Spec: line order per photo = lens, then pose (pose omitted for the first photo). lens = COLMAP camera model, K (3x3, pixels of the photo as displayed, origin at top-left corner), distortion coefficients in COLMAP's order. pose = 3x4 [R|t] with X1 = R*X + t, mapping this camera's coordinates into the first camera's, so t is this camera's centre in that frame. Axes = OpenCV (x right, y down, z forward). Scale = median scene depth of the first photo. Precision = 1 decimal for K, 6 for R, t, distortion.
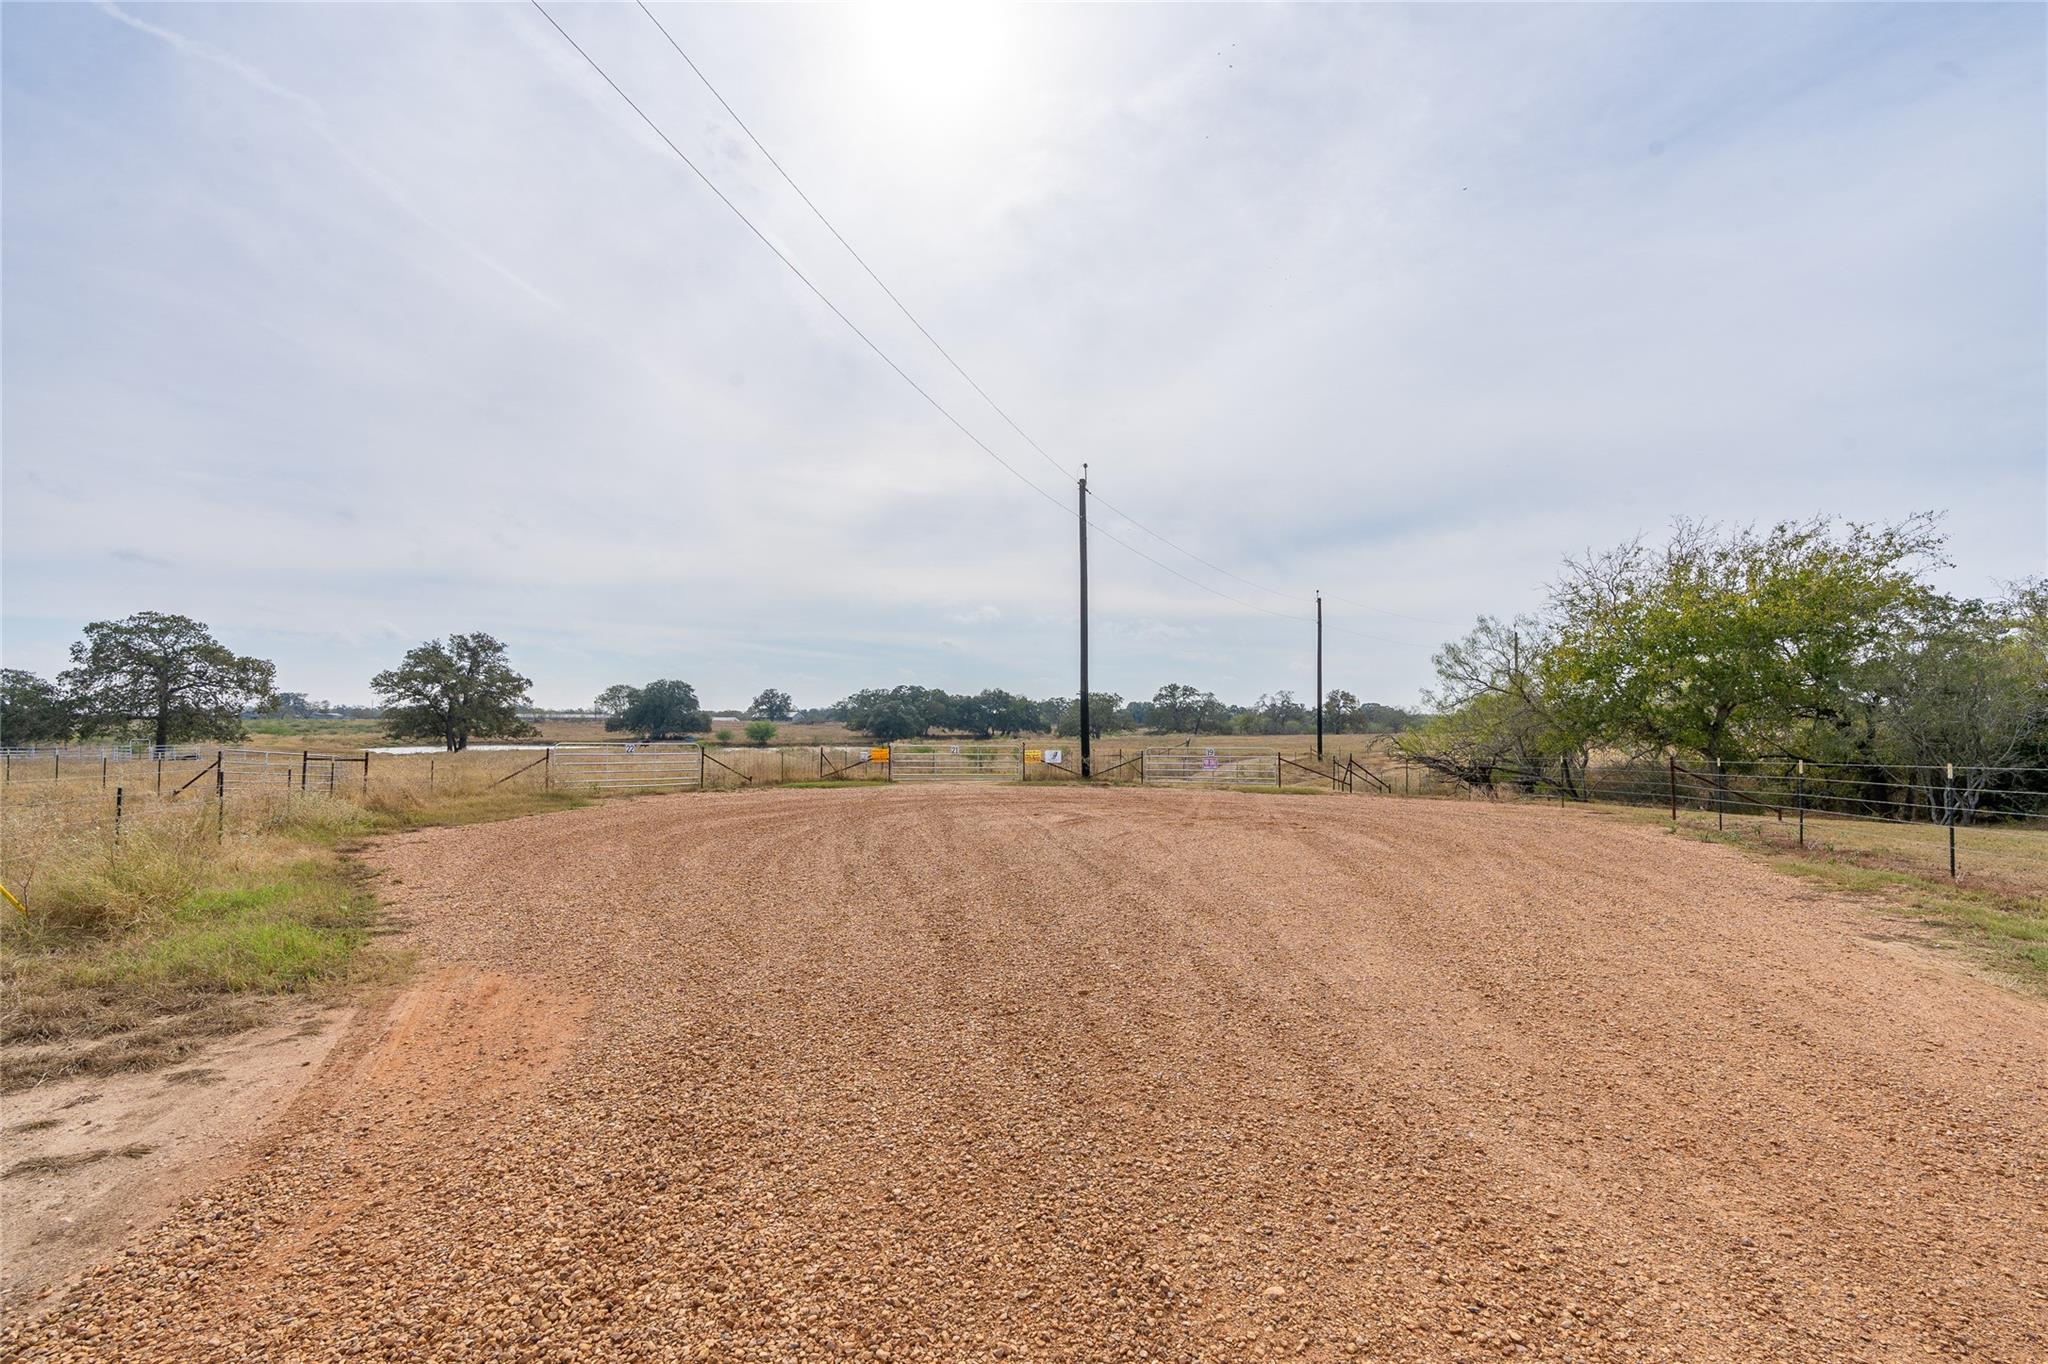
lens RADIAL K [[941.4, 0, 1029.0], [0, 941.4, 683.9], [0, 0, 1]] dist [-0.001822, 0.001046]
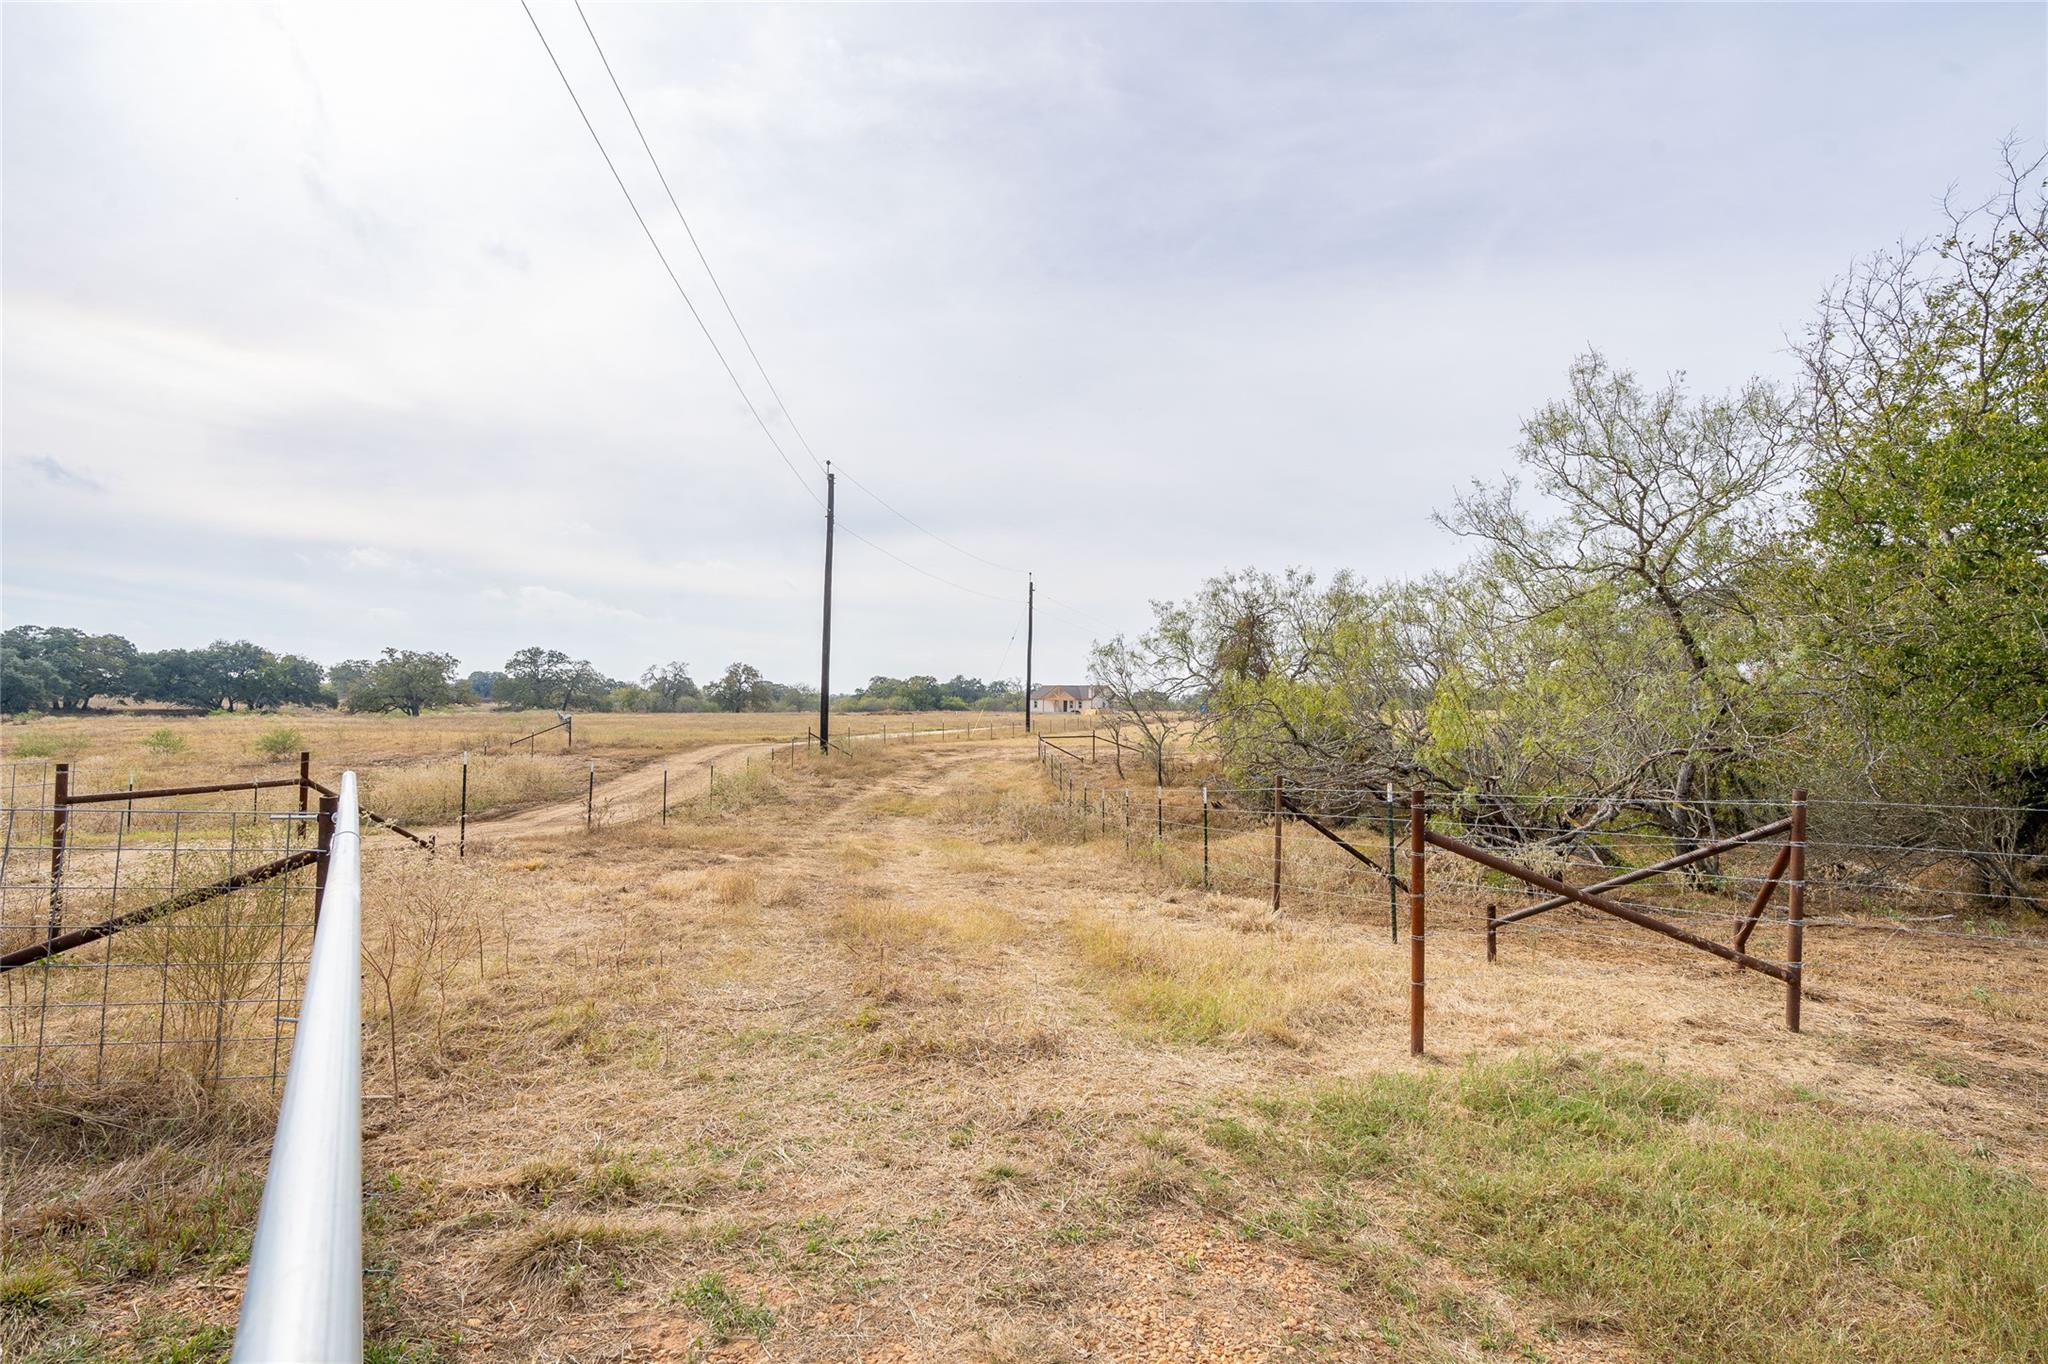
lens RADIAL K [[941.4, 0, 1026.1], [0, 941.4, 690.3], [0, 0, 1]] dist [-0.001822, 0.001046]
pose [[0.804208, 0.021182, 0.593971, 0.051575], [-0.038248, 0.999138, 0.016154, 0.023138], [-0.593116, -0.035710, 0.804324, 0.373160]]
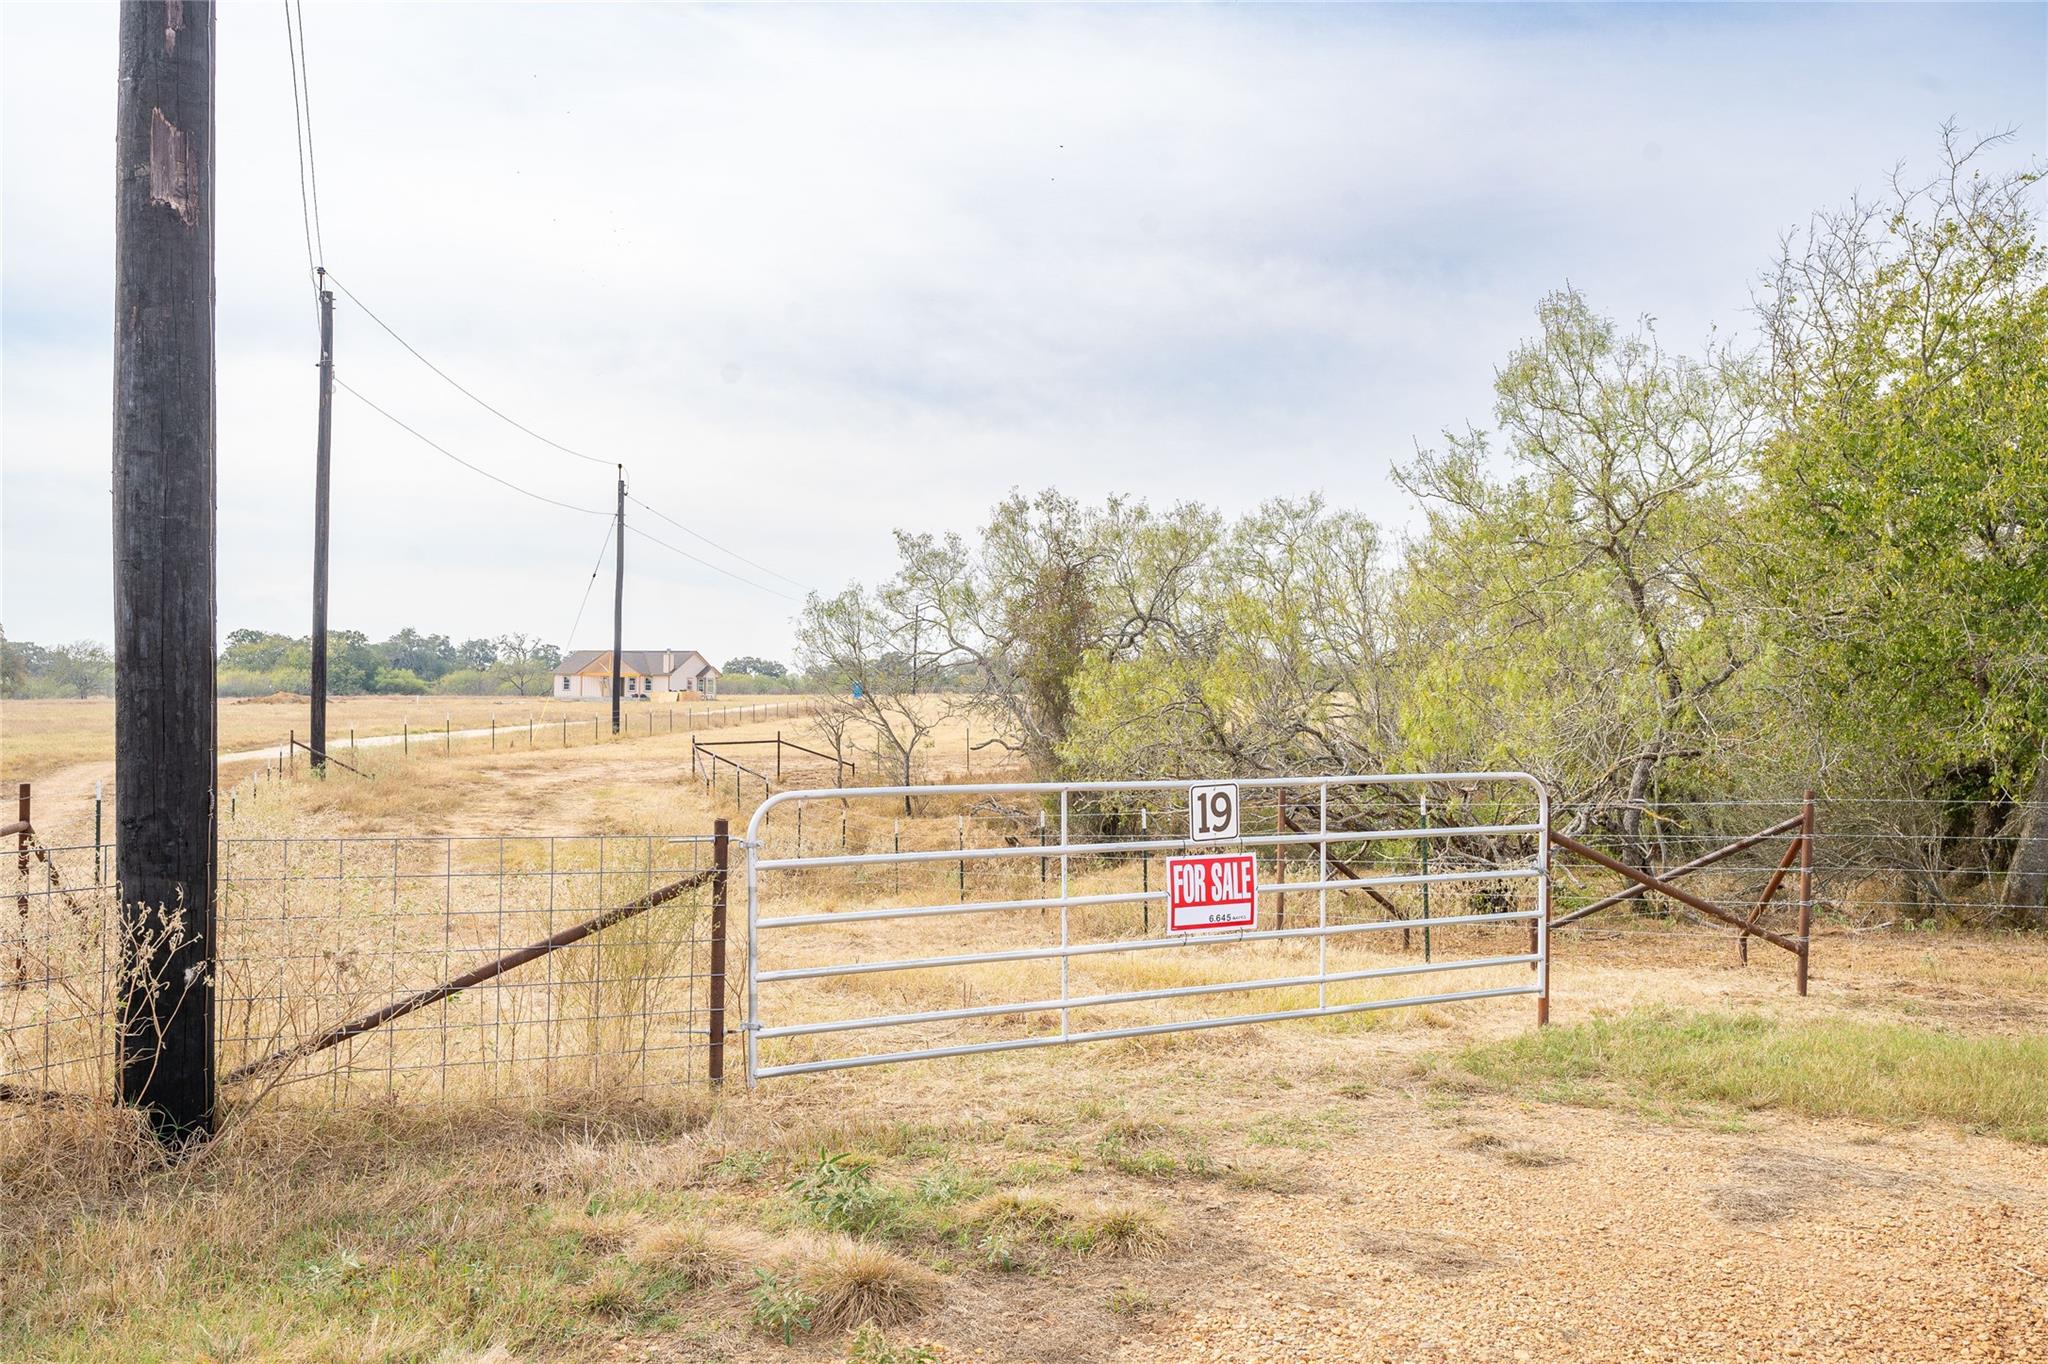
lens RADIAL K [[1630.6, 0, 1026.0], [0, 1630.6, 690.3], [0, 0, 1]] dist [-0.004166, -0.009482]
pose [[0.589442, 0.008363, 0.807767, -0.009985], [-0.046492, 0.998640, 0.023586, 0.020864], [-0.806472, -0.051457, 0.589030, 0.367594]]
